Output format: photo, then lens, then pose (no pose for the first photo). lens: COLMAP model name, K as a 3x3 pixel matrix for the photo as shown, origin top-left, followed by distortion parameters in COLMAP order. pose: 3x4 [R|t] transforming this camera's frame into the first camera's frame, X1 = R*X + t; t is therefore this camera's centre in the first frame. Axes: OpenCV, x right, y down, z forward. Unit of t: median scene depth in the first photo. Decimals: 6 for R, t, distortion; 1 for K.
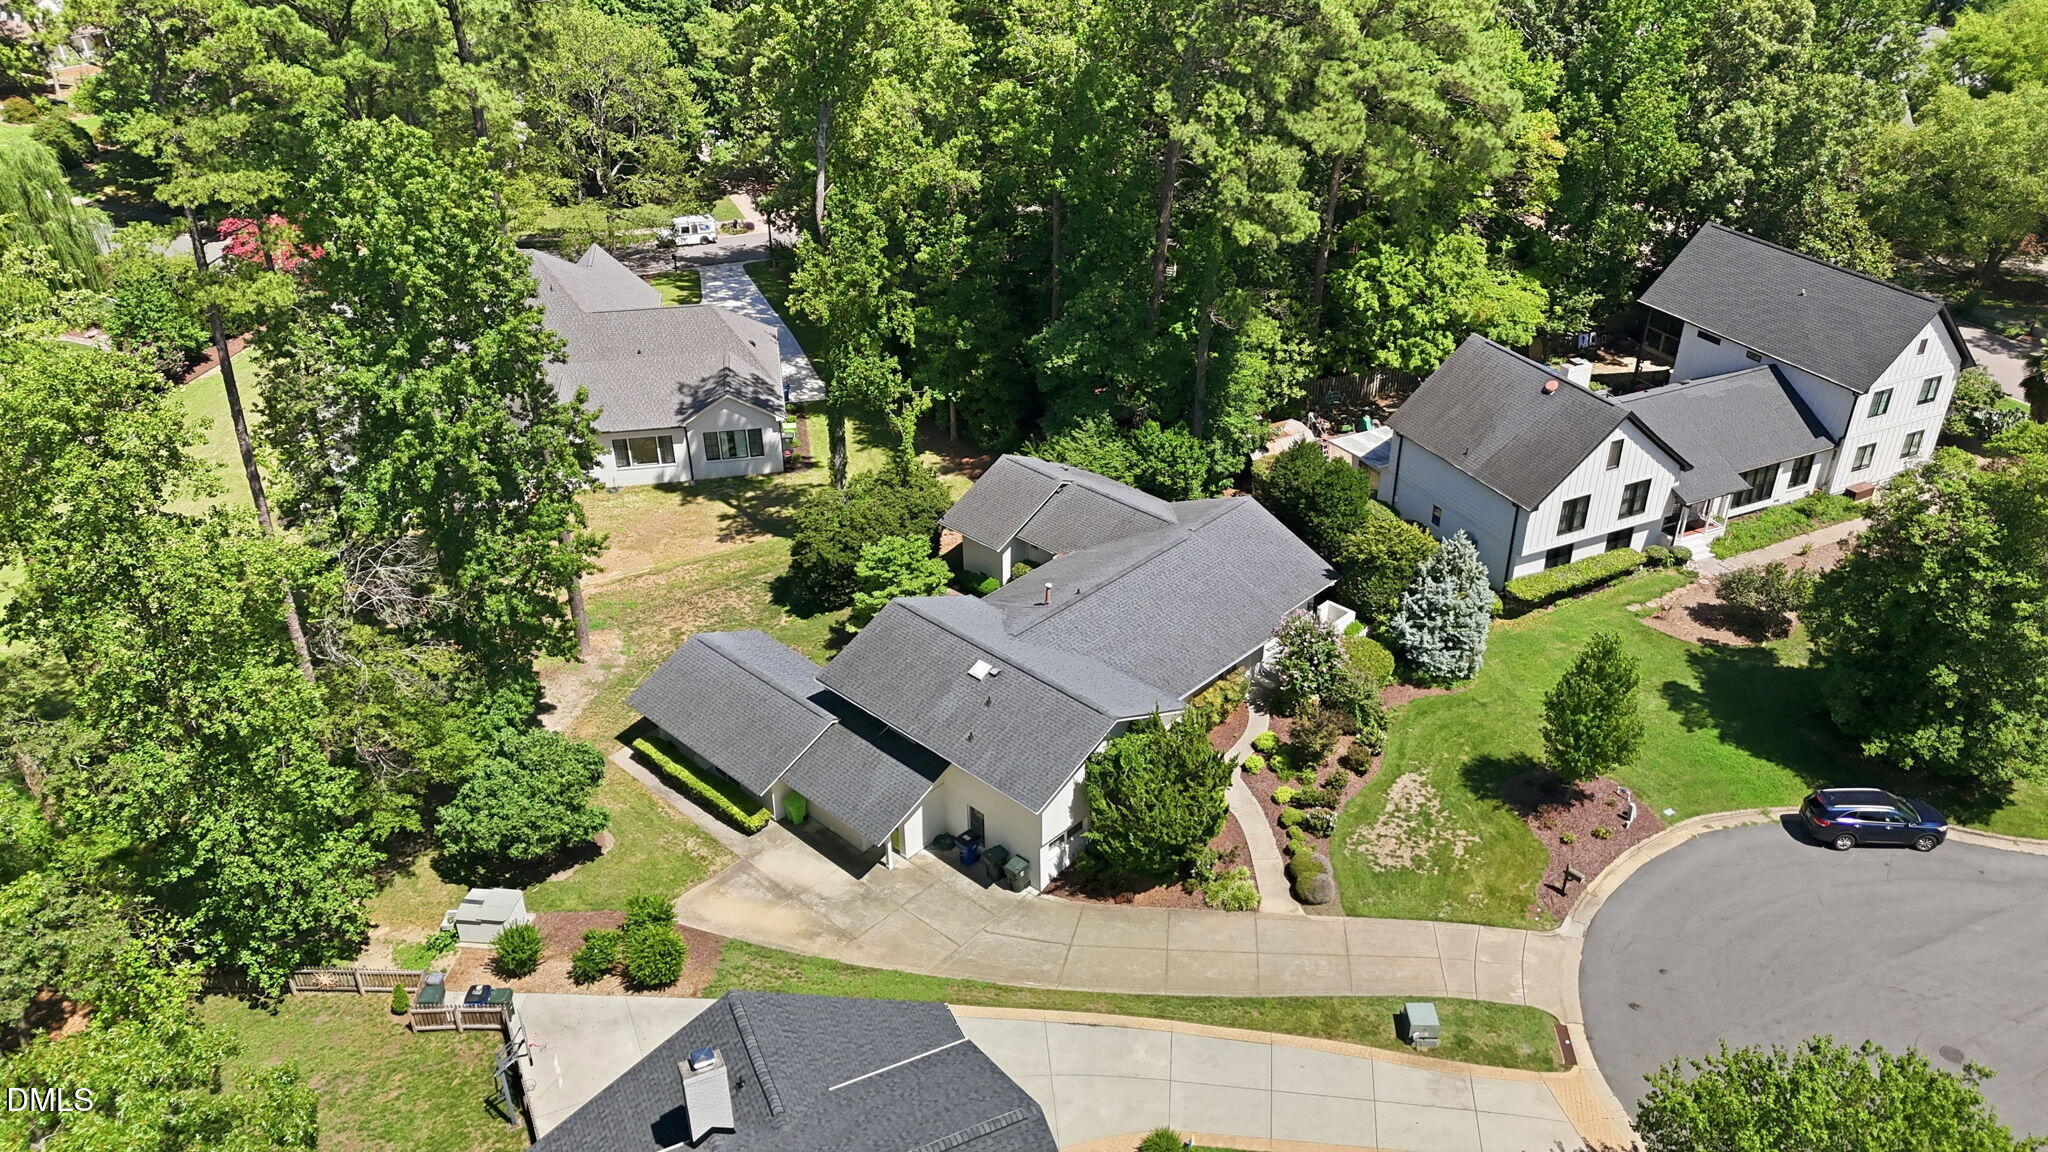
lens RADIAL K [[1528.3, 0, 1024.0], [0, 1528.3, 576.0], [0, 0, 1]] dist [0.006972, 0.000132]
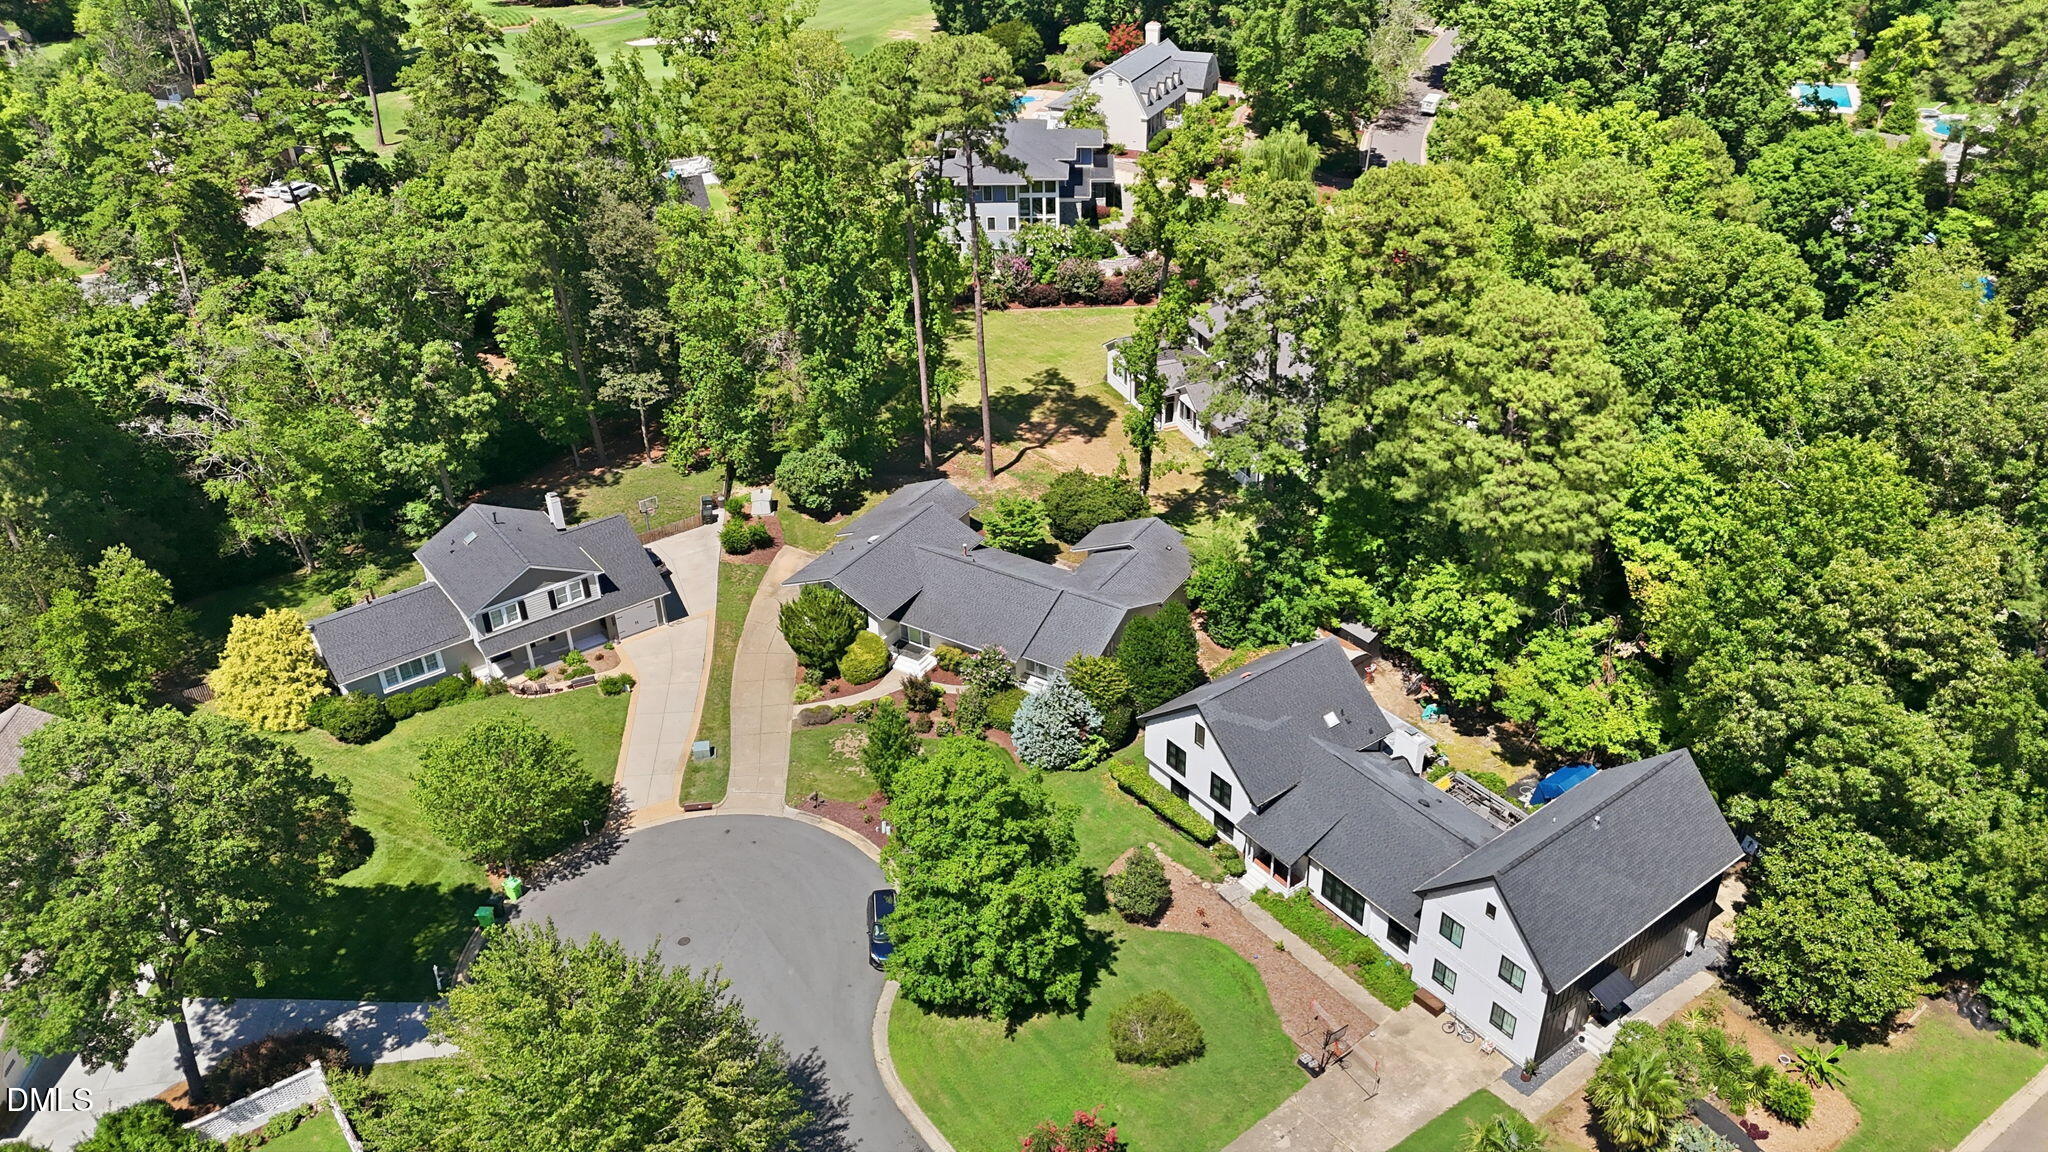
lens RADIAL K [[1528.3, 0, 1024.0], [0, 1528.3, 576.0], [0, 0, 1]] dist [0.006972, 0.000132]
pose [[0.195201, 0.516066, -0.834010, 1.199707], [-0.473340, 0.794347, 0.380738, -0.529493], [0.858980, 0.320450, 0.399332, 0.329170]]
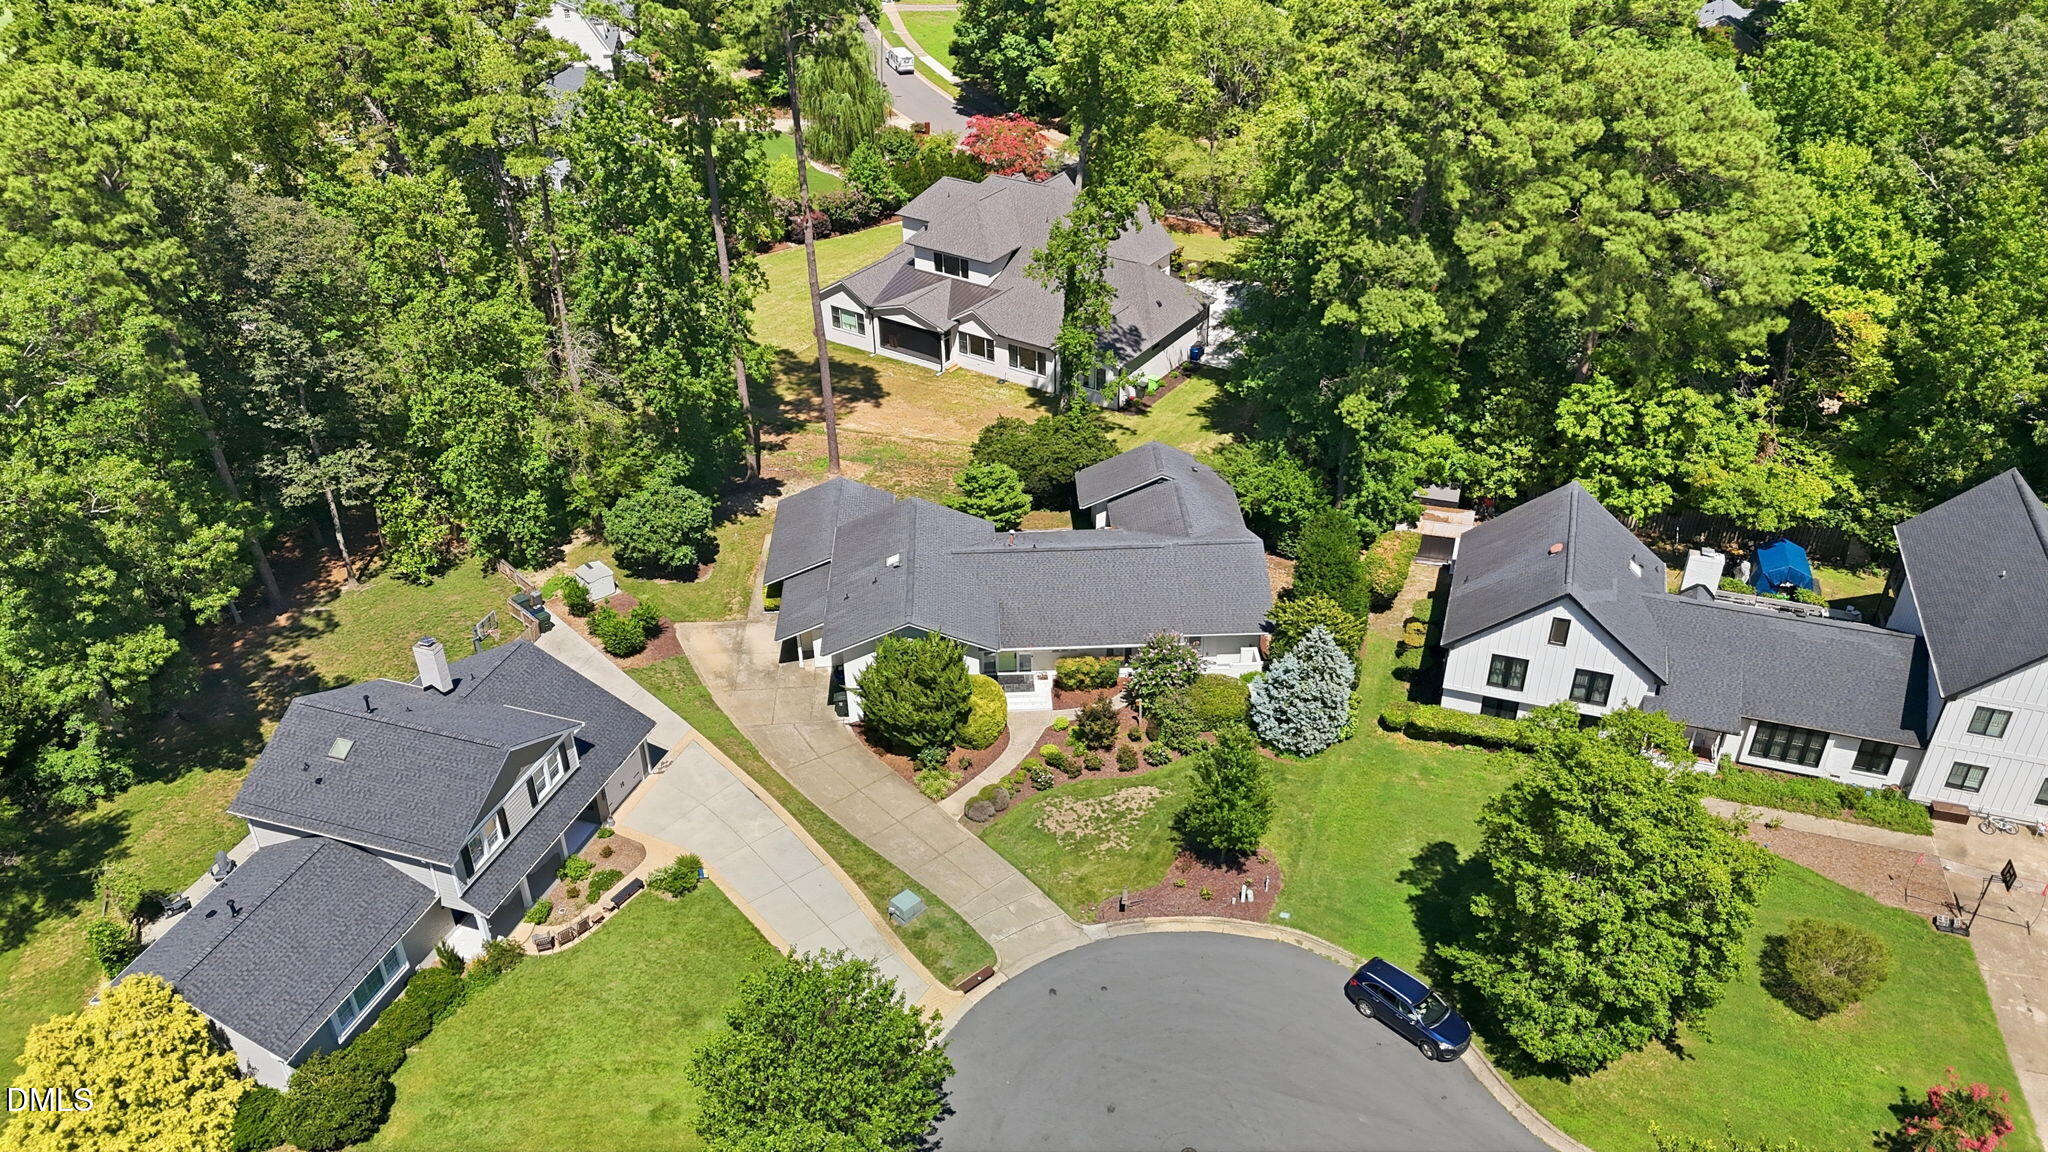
lens RADIAL K [[1528.3, 0, 1024.0], [0, 1528.3, 576.0], [0, 0, 1]] dist [0.006972, 0.000132]
pose [[0.717970, 0.375594, -0.586045, 0.650011], [-0.344832, 0.923277, 0.169267, -0.148596], [0.604657, 0.080559, 0.792402, -0.001902]]
